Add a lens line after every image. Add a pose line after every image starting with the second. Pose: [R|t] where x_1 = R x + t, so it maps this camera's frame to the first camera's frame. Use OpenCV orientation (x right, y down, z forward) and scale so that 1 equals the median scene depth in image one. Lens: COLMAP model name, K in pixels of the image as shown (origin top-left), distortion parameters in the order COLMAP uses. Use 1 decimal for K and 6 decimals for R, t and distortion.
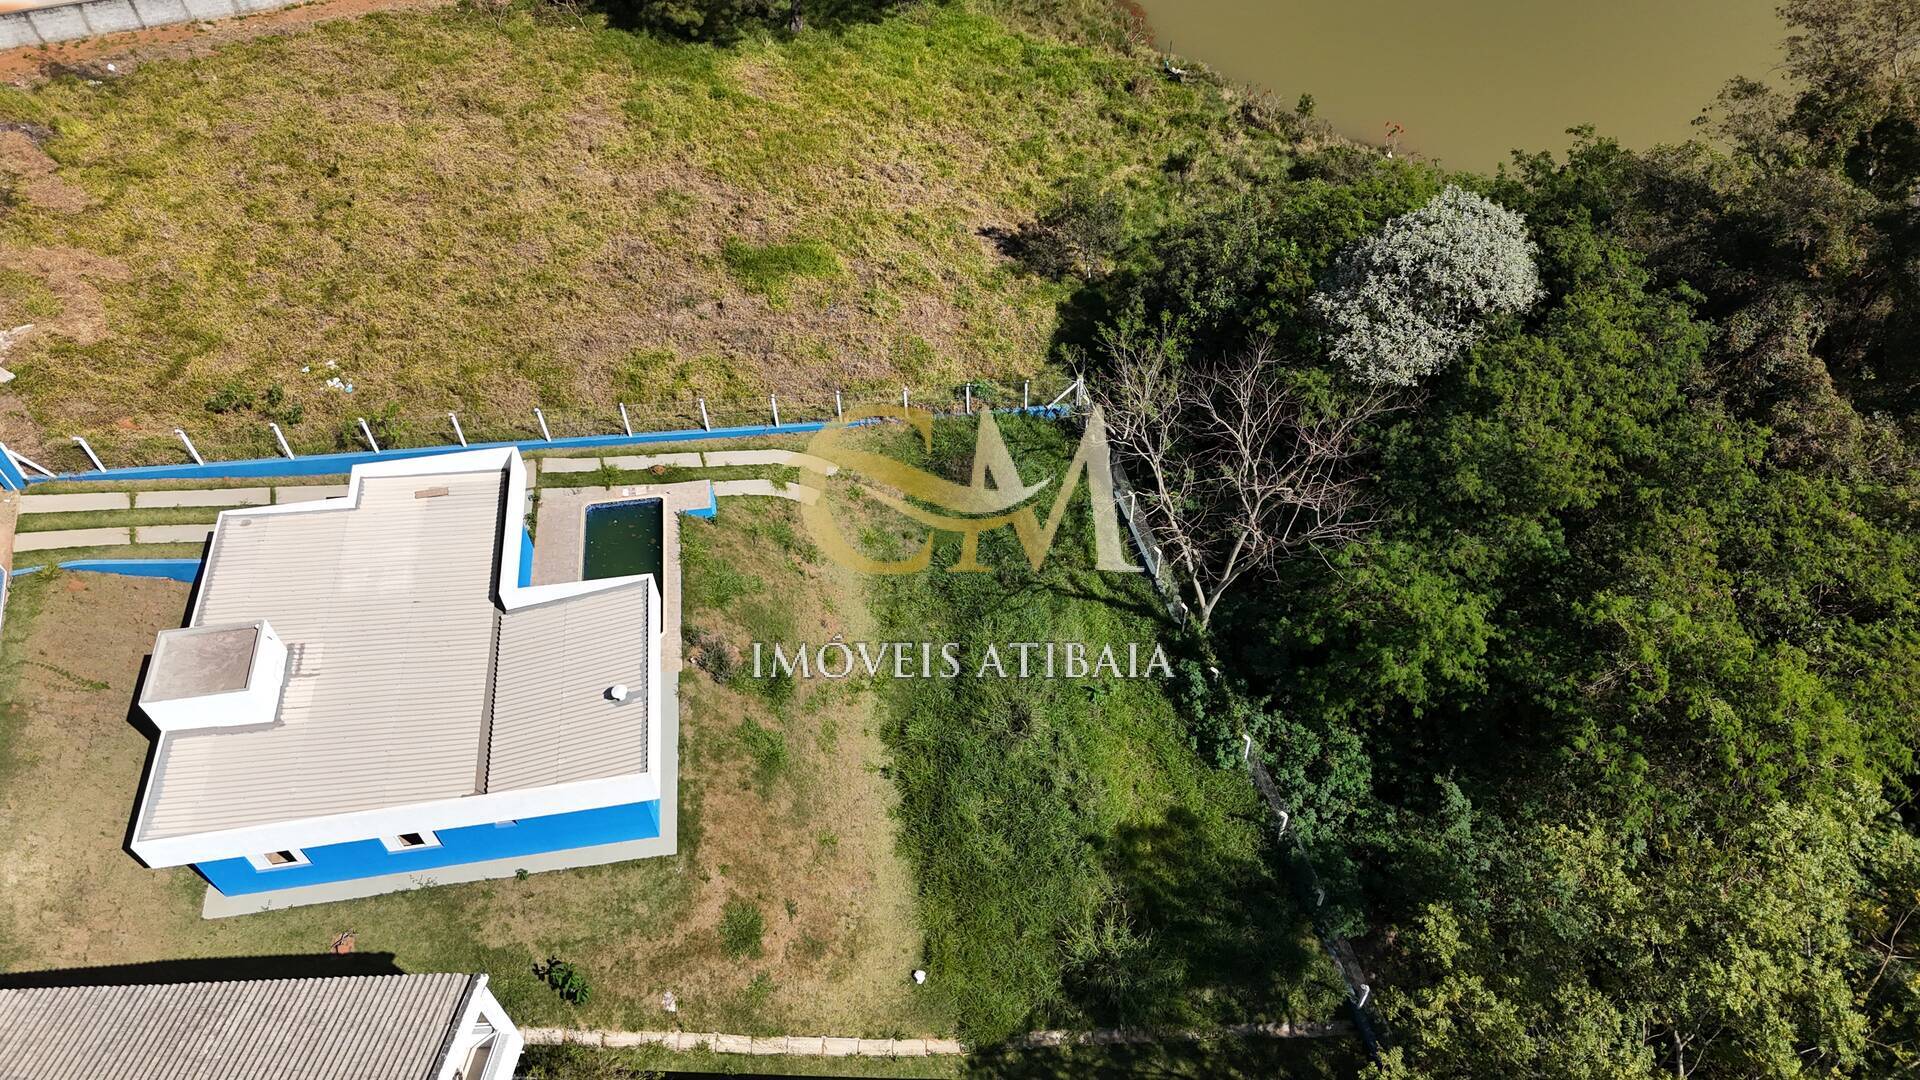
lens RADIAL K [[1411.3, 0, 969.3], [0, 1411.3, 538.5], [0, 0, 1]] dist [0.073893, -0.069079]
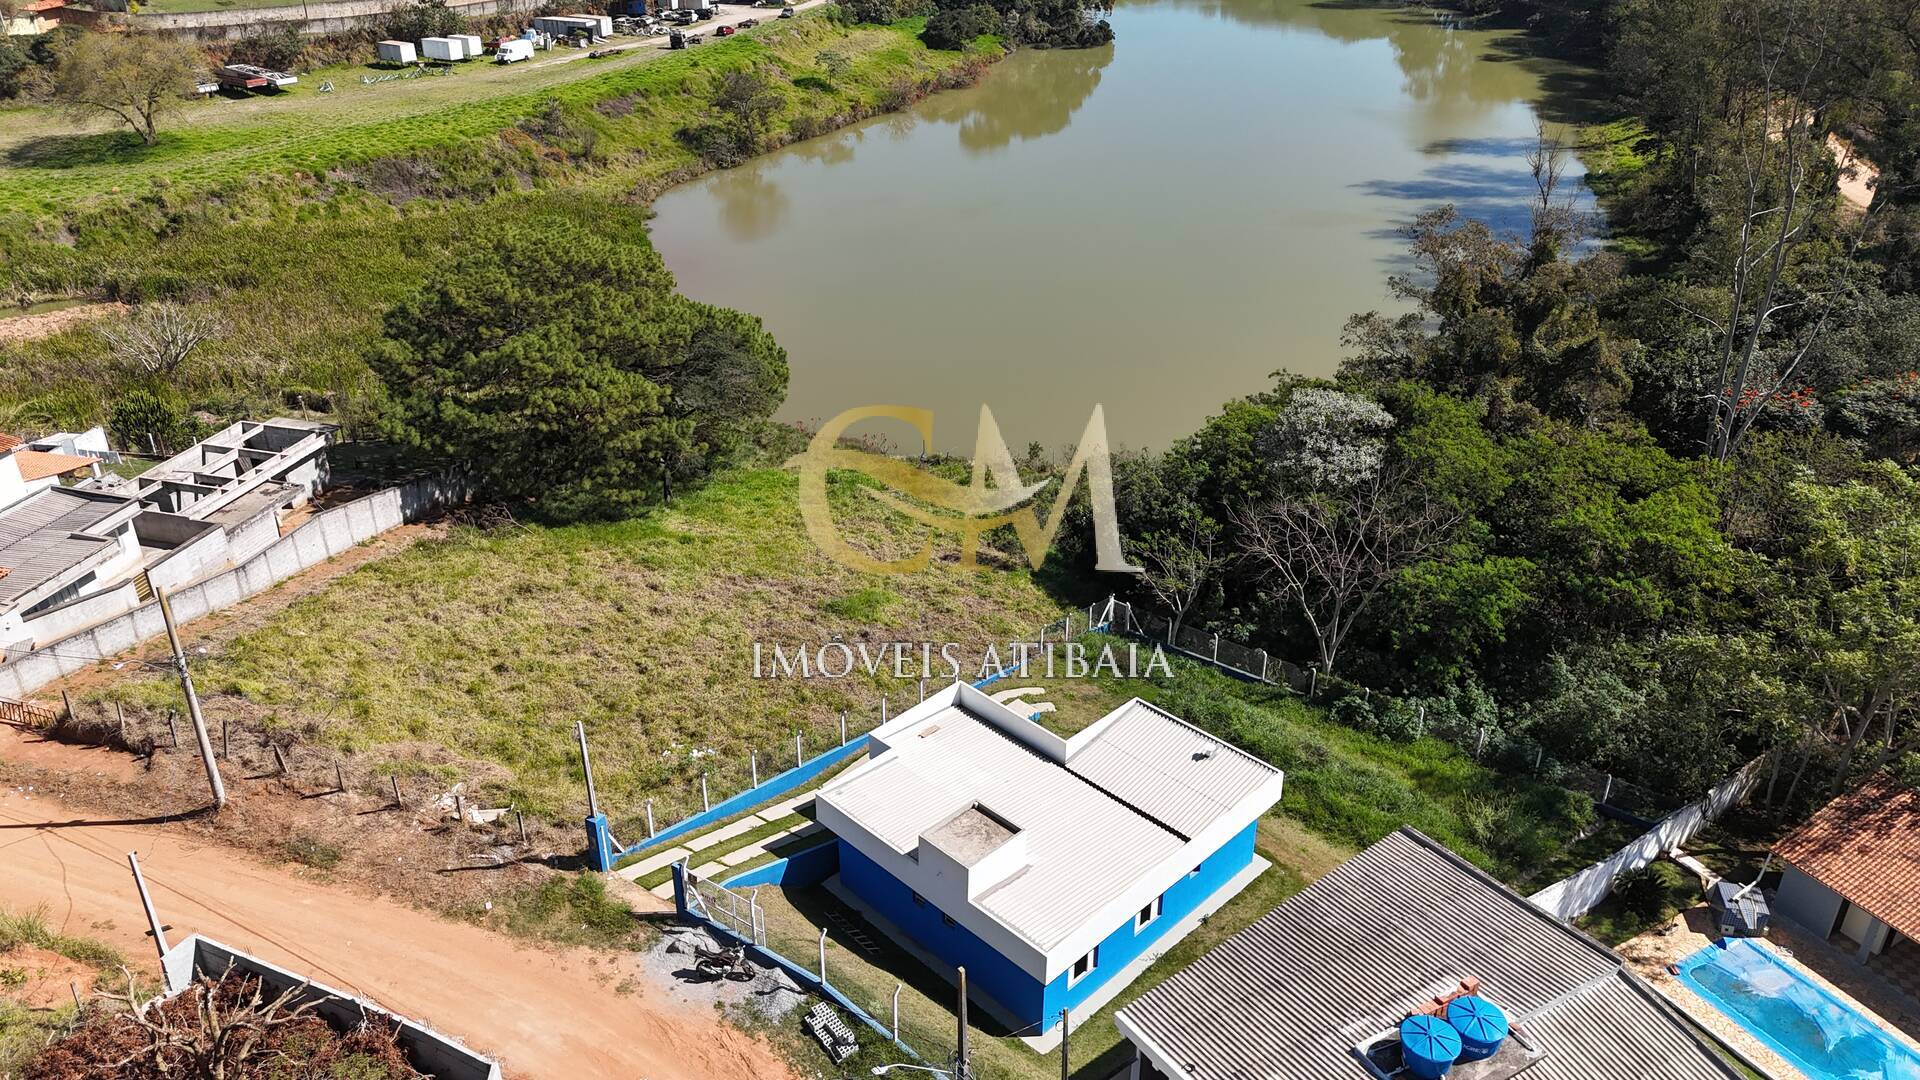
lens RADIAL K [[1411.3, 0, 954.2], [0, 1411.3, 544.6], [0, 0, 1]] dist [0.073893, -0.069079]
pose [[0.797168, -0.267311, 0.541358, -0.909480], [0.457697, 0.852317, -0.253119, 0.139869], [-0.393747, 0.449557, 0.801787, -0.071346]]
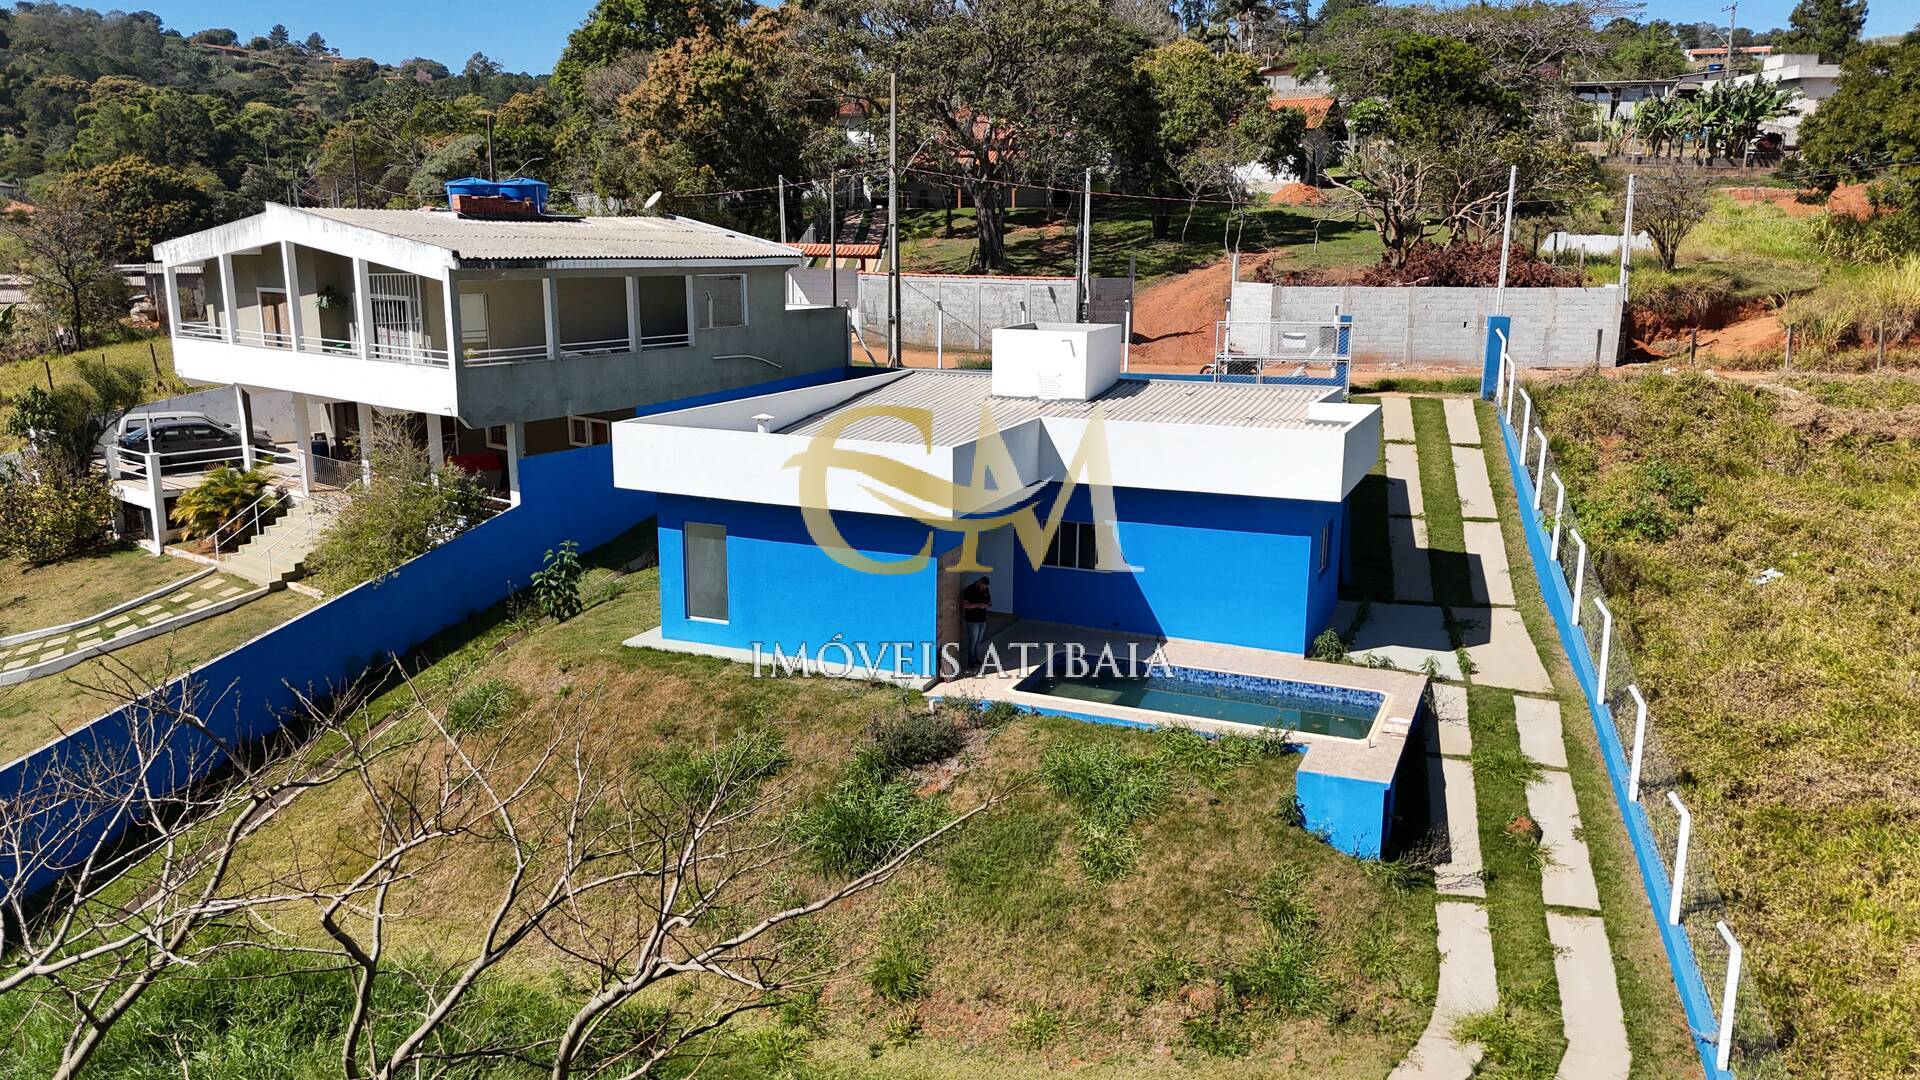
lens RADIAL K [[1411.3, 0, 961.7], [0, 1411.3, 531.1], [0, 0, 1]] dist [0.073893, -0.069079]
pose [[-0.513896, 0.191334, -0.836243, 0.218213], [-0.662633, 0.530564, 0.528601, -0.223055], [0.544820, 0.825768, -0.145870, 0.956787]]
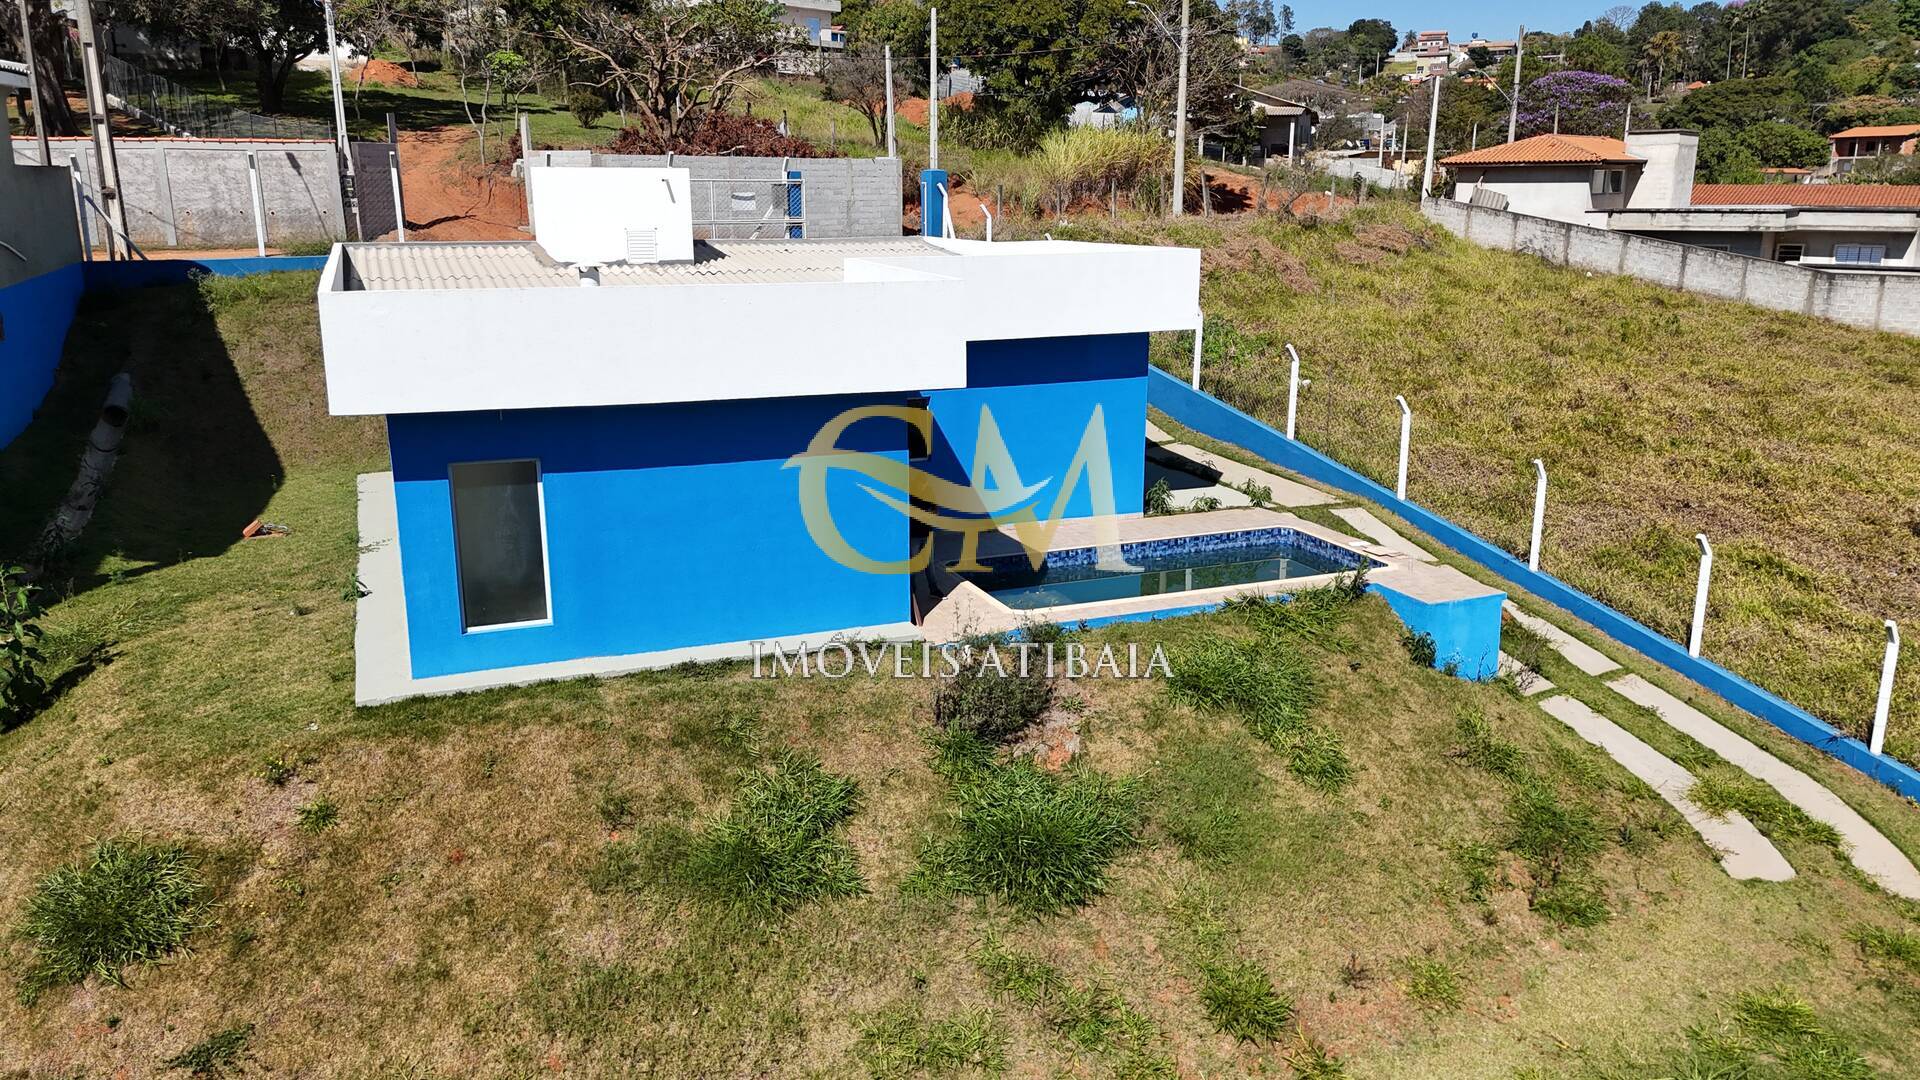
lens RADIAL K [[1411.3, 0, 960.3], [0, 1411.3, 532.9], [0, 0, 1]] dist [0.073893, -0.069079]
pose [[0.249081, 0.253283, -0.934776, 0.138857], [-0.753753, 0.656760, -0.022893, 0.069592], [0.608125, 0.710292, 0.354499, 0.782410]]
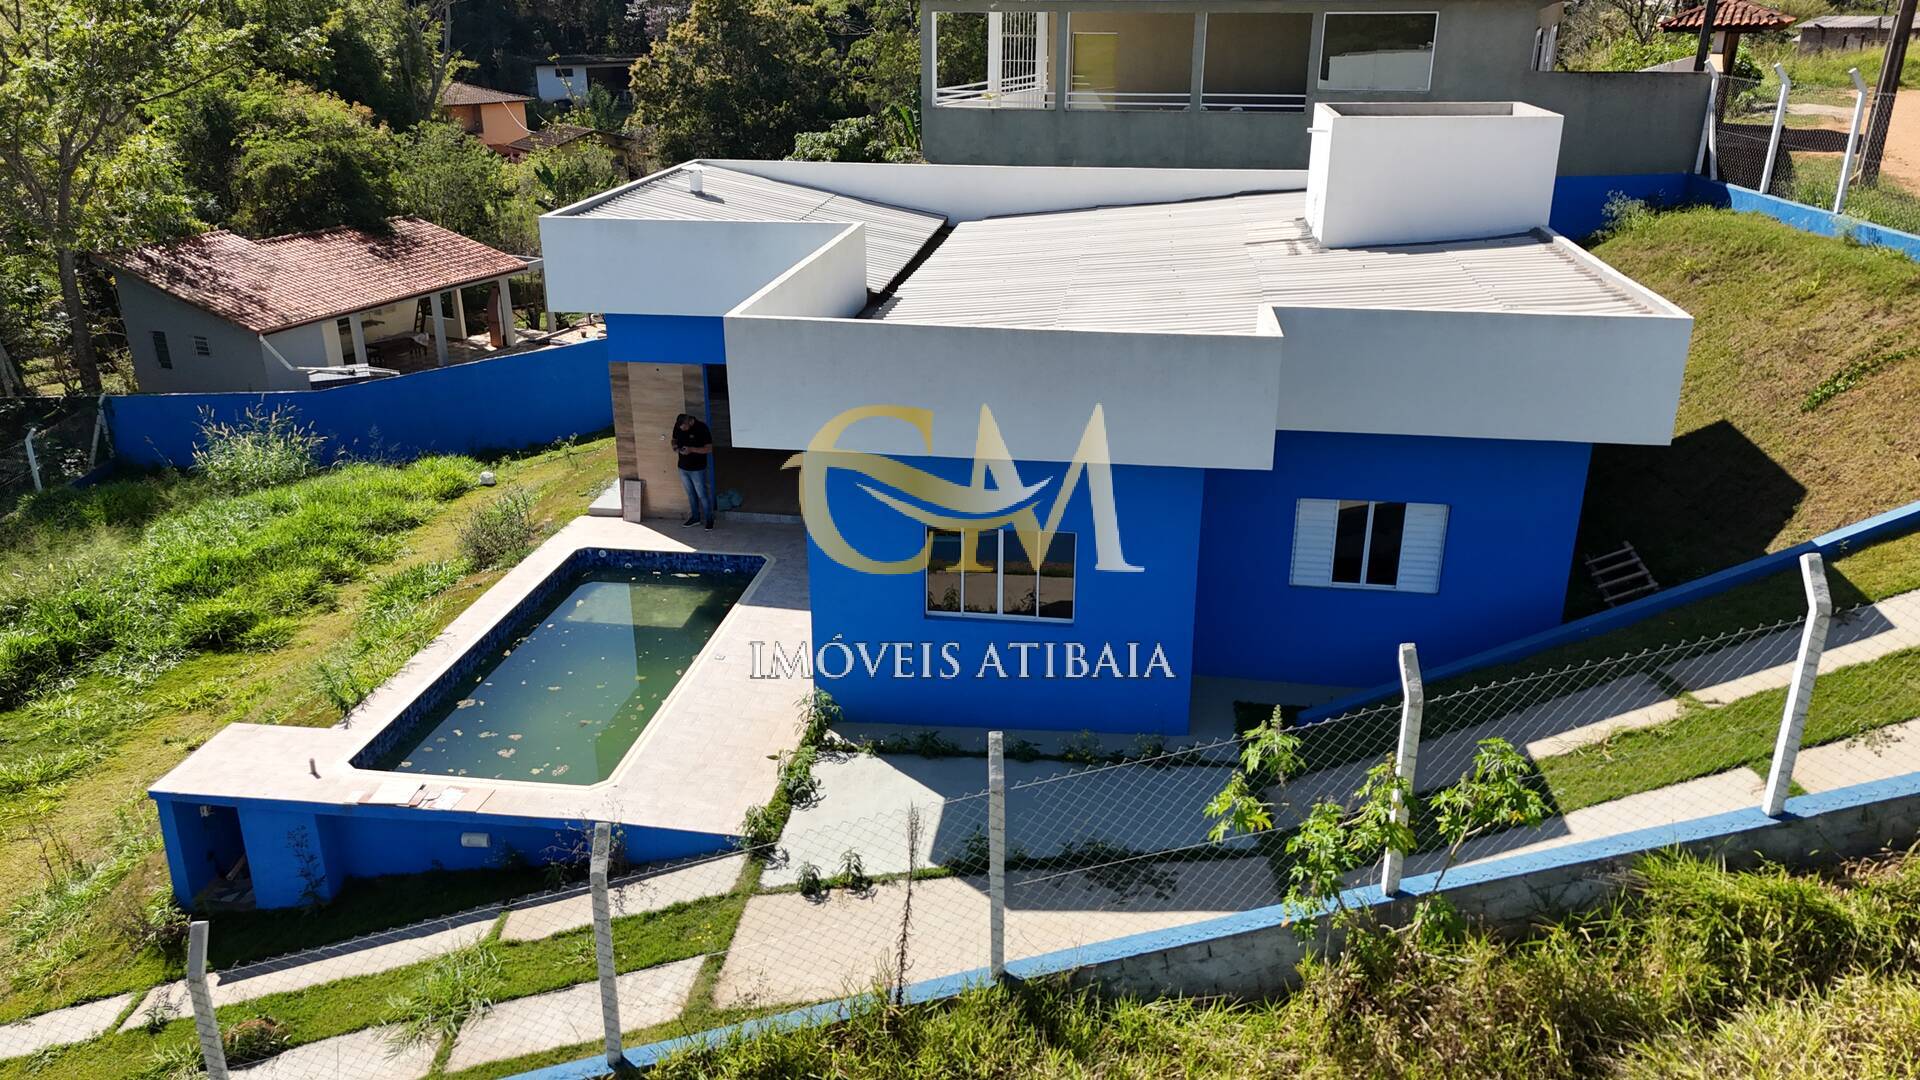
lens RADIAL K [[1411.3, 0, 963.7], [0, 1411.3, 539.8], [0, 0, 1]] dist [0.073893, -0.069079]
pose [[-0.966562, -0.078337, 0.244176, -0.408232], [0.207657, 0.319569, 0.924529, -0.283138], [-0.150456, 0.944319, -0.292616, 1.038194]]
